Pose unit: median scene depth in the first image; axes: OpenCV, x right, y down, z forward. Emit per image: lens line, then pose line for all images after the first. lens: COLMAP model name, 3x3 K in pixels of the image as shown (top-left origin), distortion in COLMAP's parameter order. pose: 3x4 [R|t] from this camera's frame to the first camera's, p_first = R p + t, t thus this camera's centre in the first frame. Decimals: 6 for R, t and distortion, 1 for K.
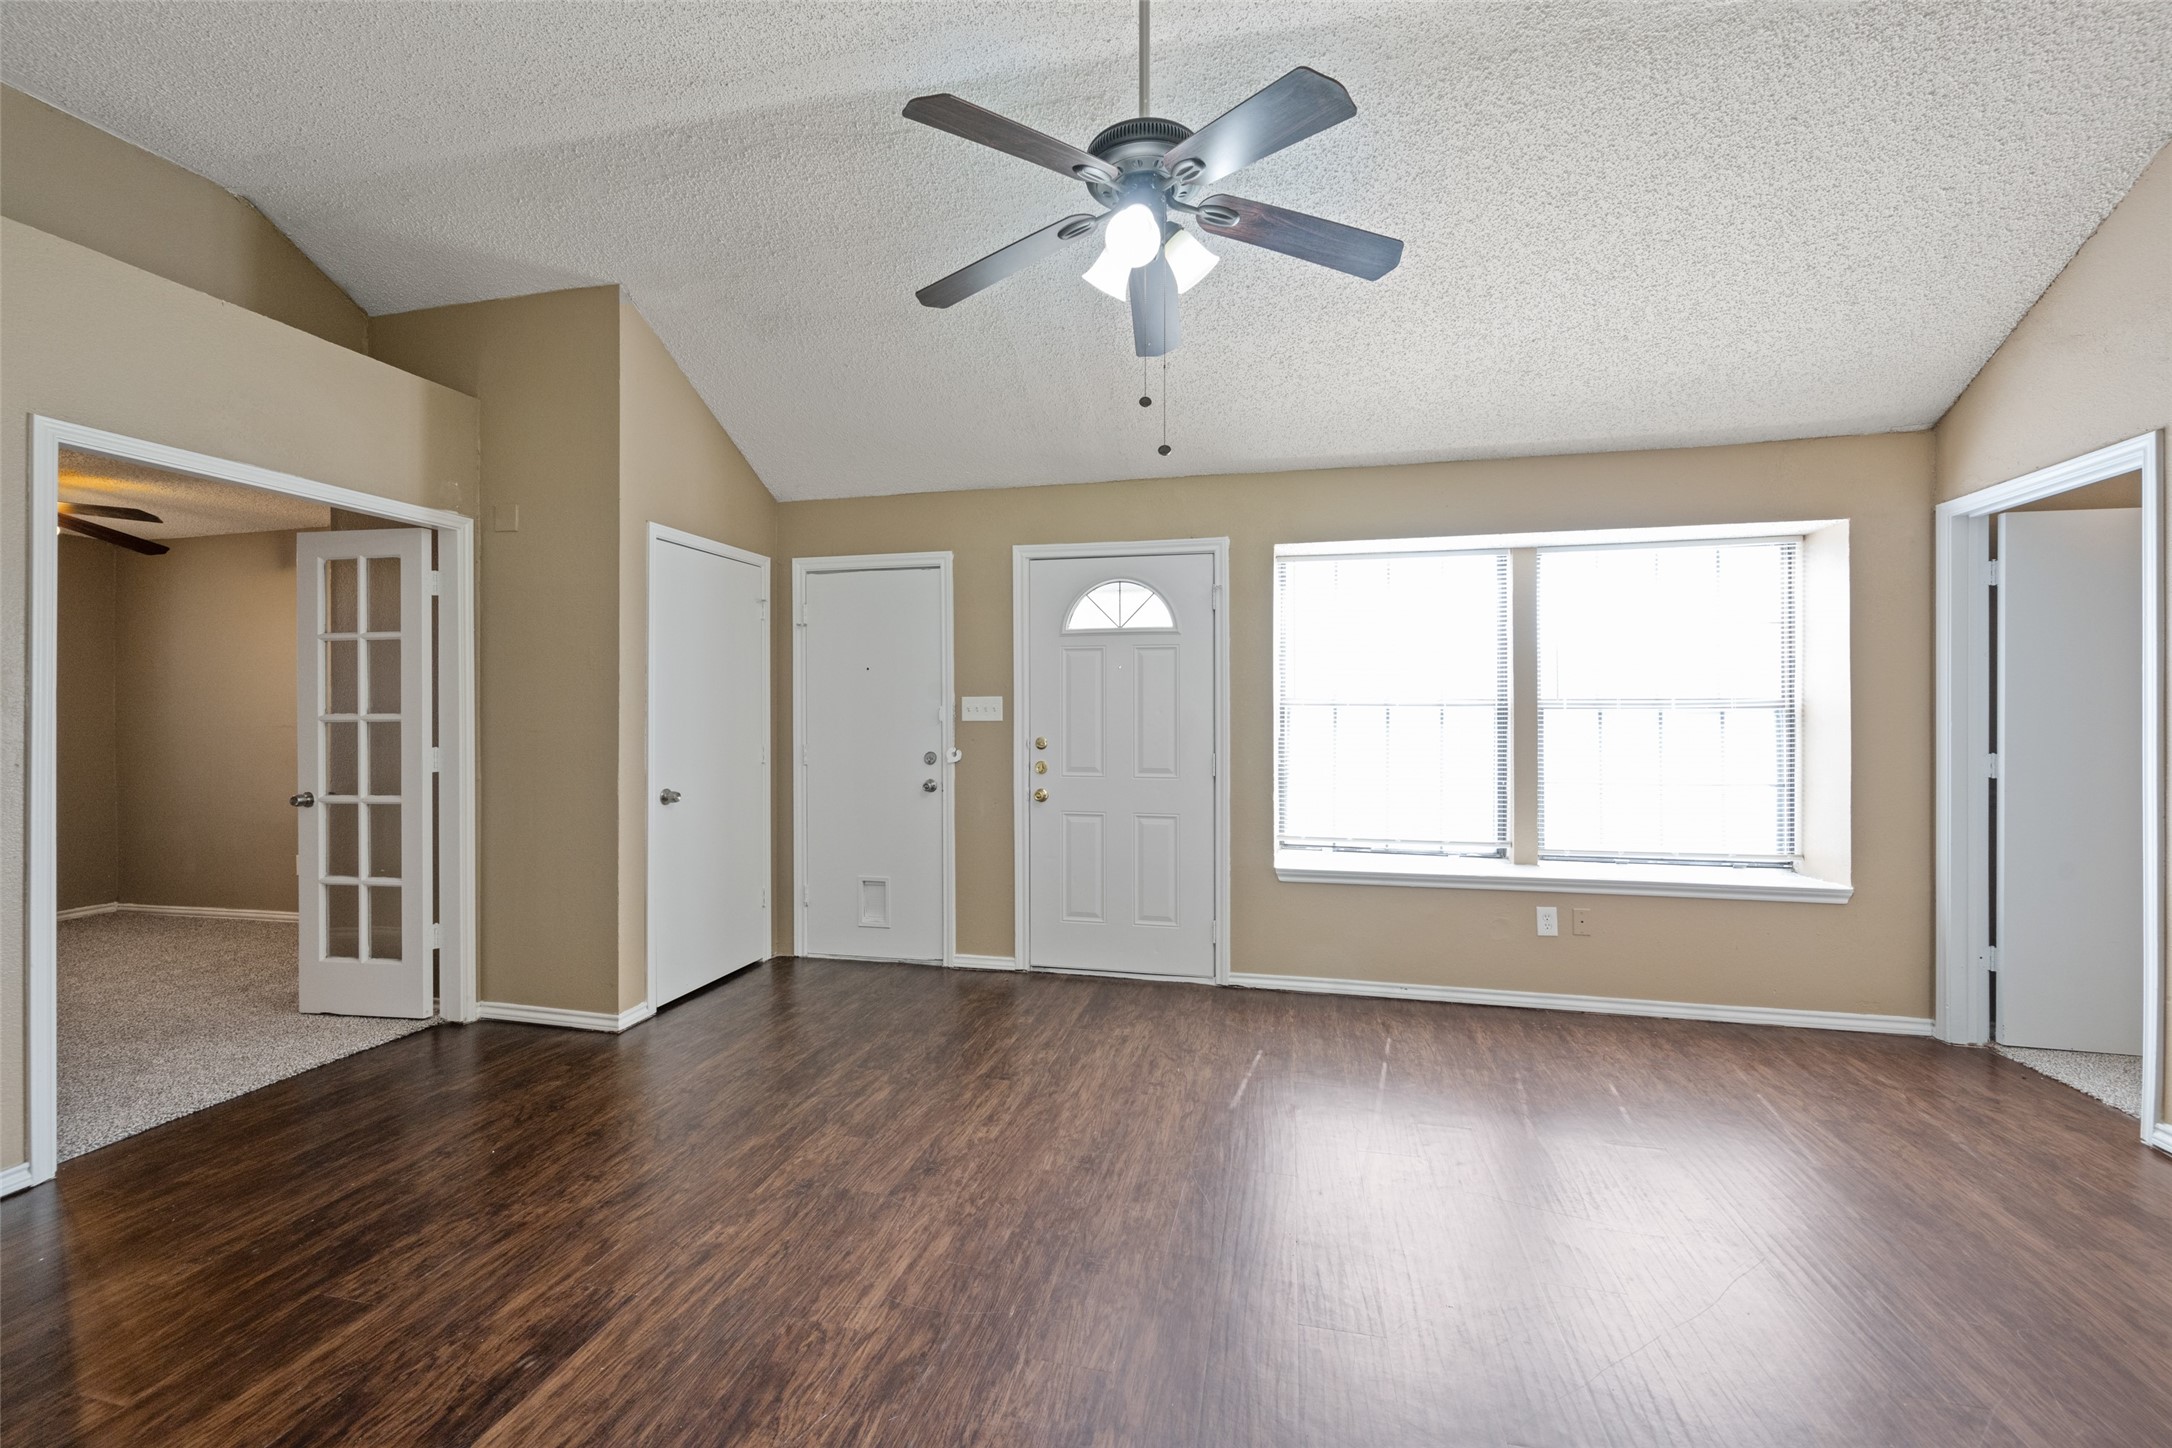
lens RADIAL K [[853.1, 0, 1095.5], [0, 853.1, 720.6], [0, 0, 1]] dist [-0.001512, 0.000757]
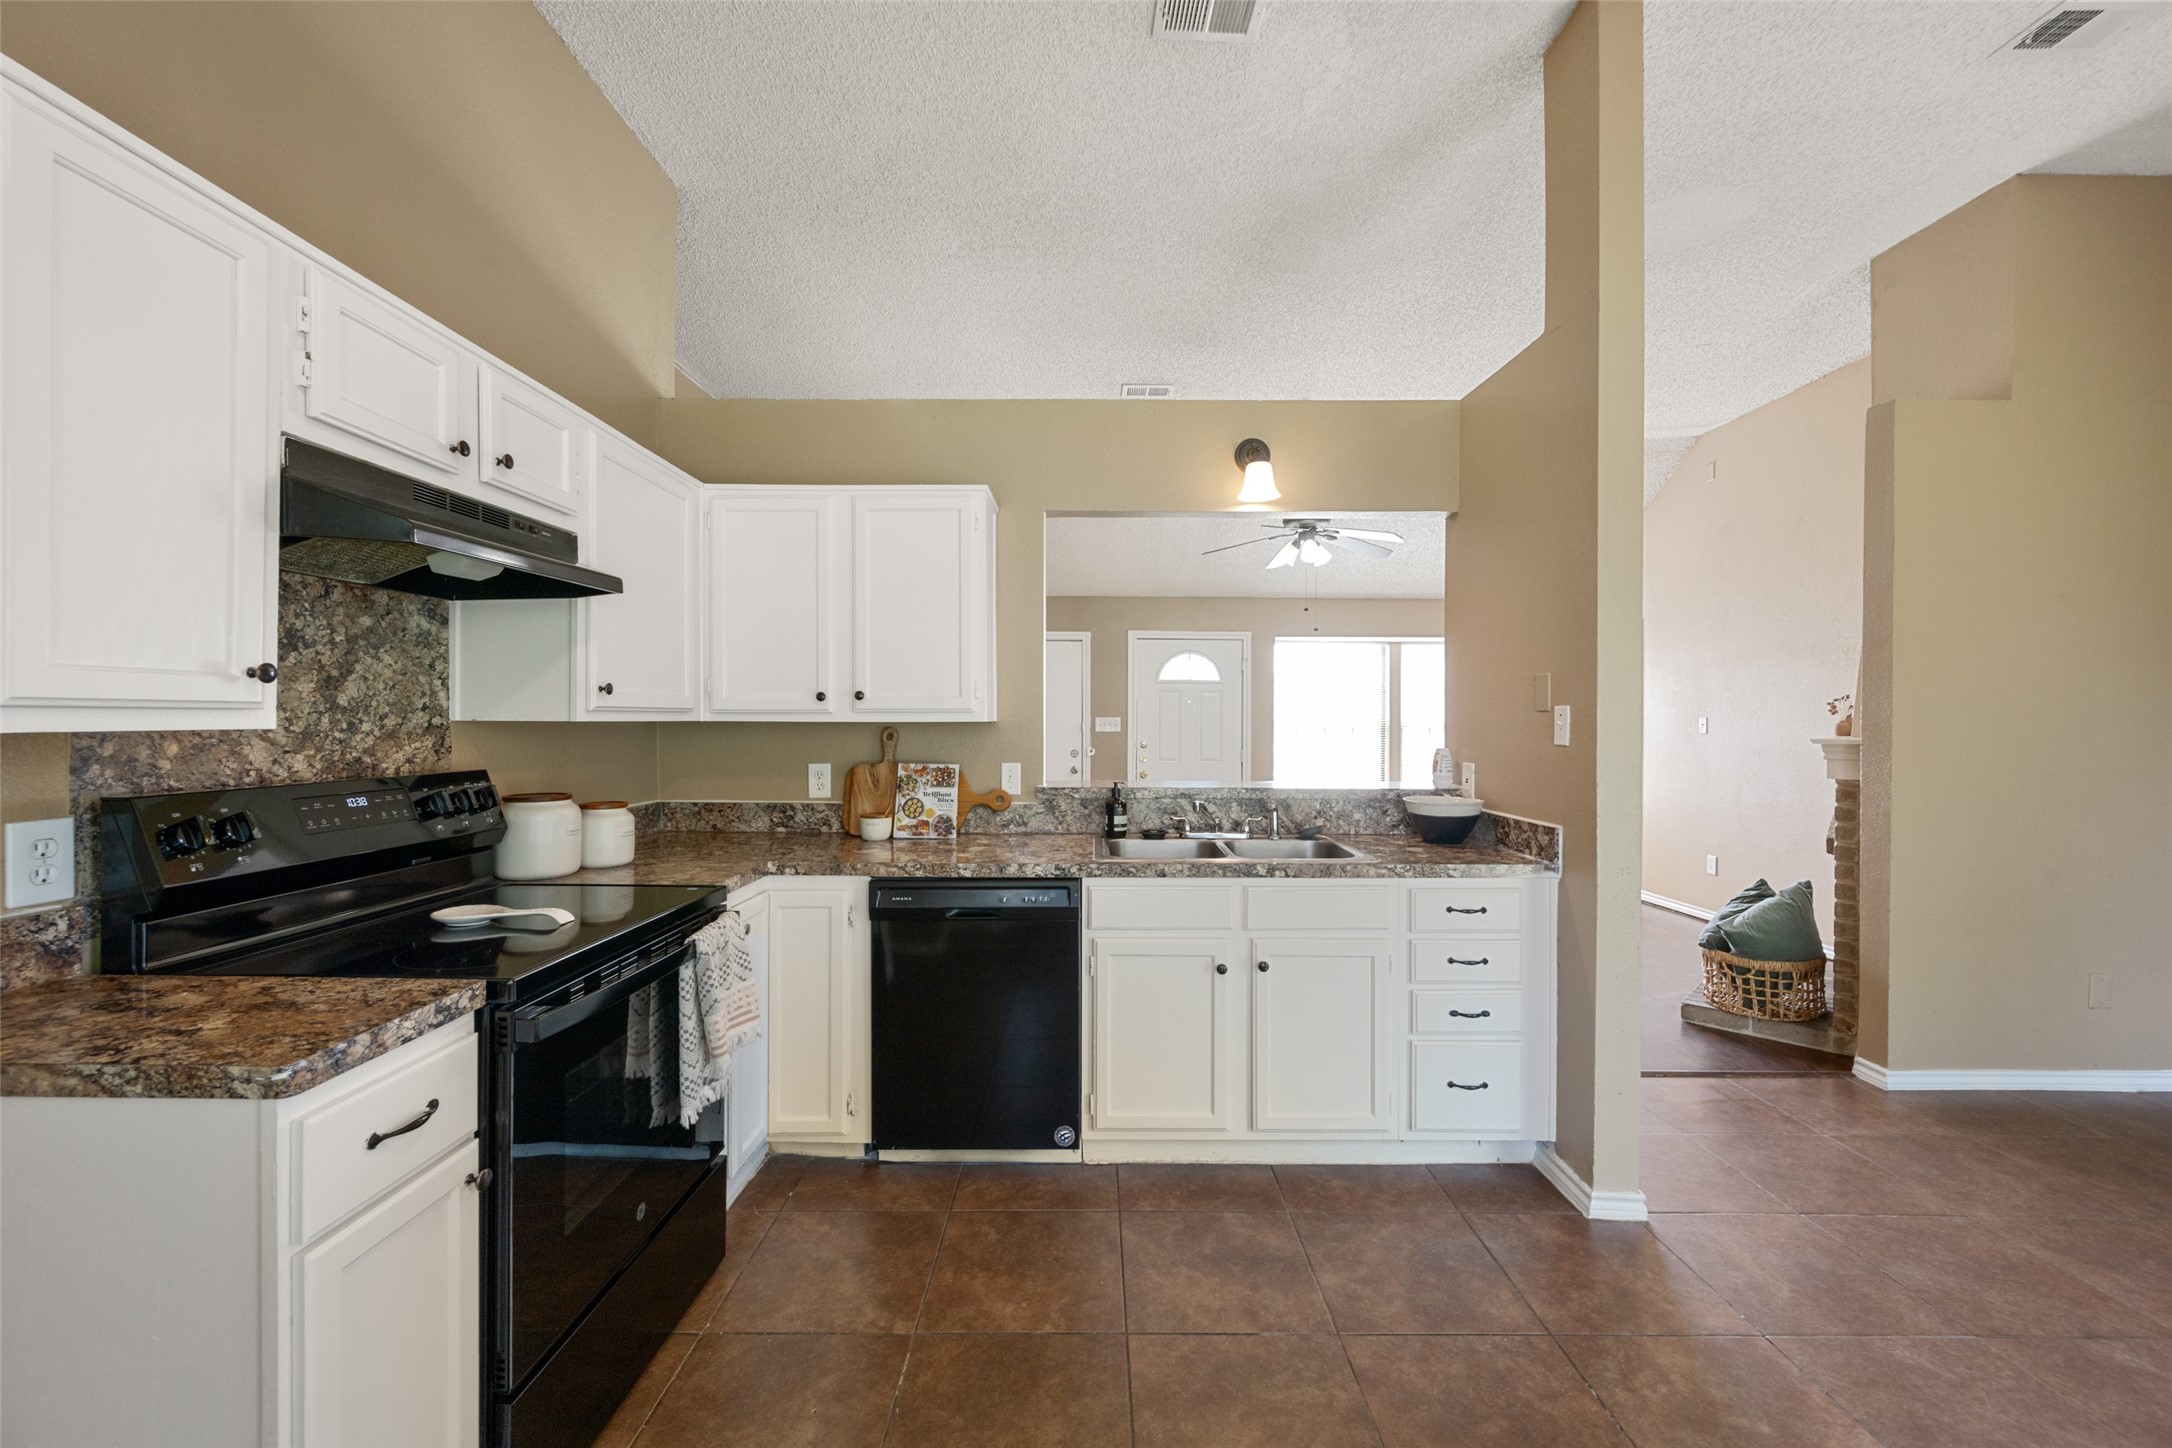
lens RADIAL K [[853.1, 0, 1087.0], [0, 853.1, 721.0], [0, 0, 1]] dist [-0.001512, 0.000757]
pose [[0.974923, 0.008854, 0.222365, -0.623360], [-0.005157, 0.999839, -0.017204, 0.010052], [-0.222482, 0.015626, 0.974812, -0.739503]]
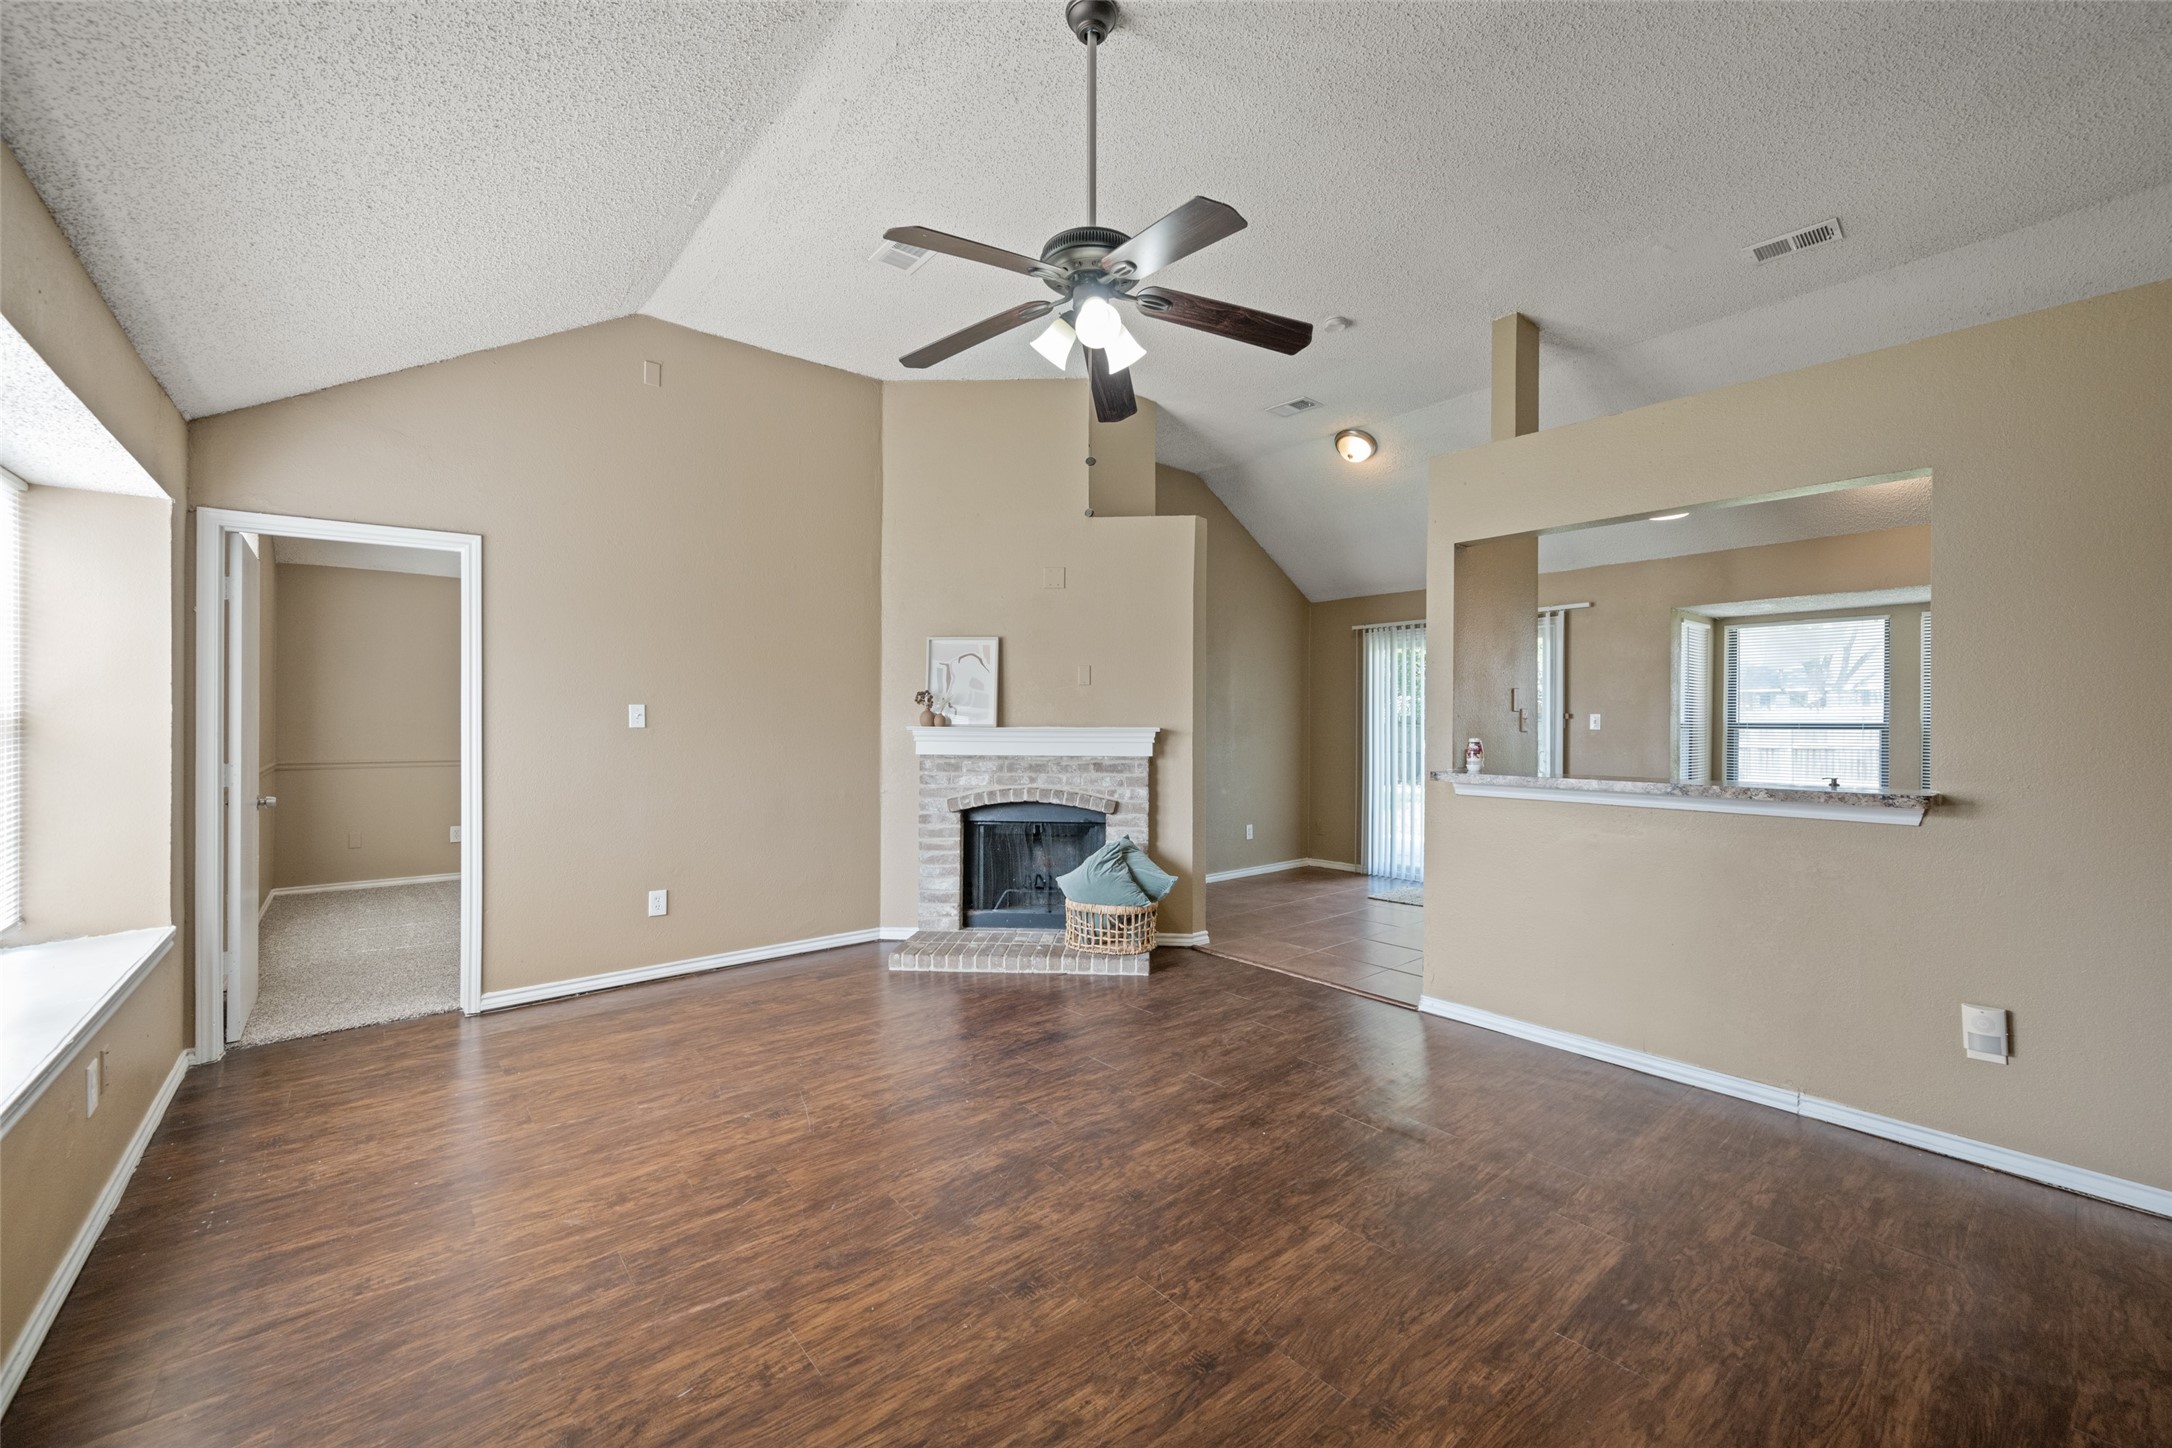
lens RADIAL K [[853.1, 0, 1095.8], [0, 853.1, 722.7], [0, 0, 1]] dist [-0.001512, 0.000757]
pose [[-0.802636, 0.001096, 0.596468, -0.345629], [0.007373, 0.999940, 0.008084, -0.009108], [-0.596423, 0.010886, -0.802596, 1.028803]]
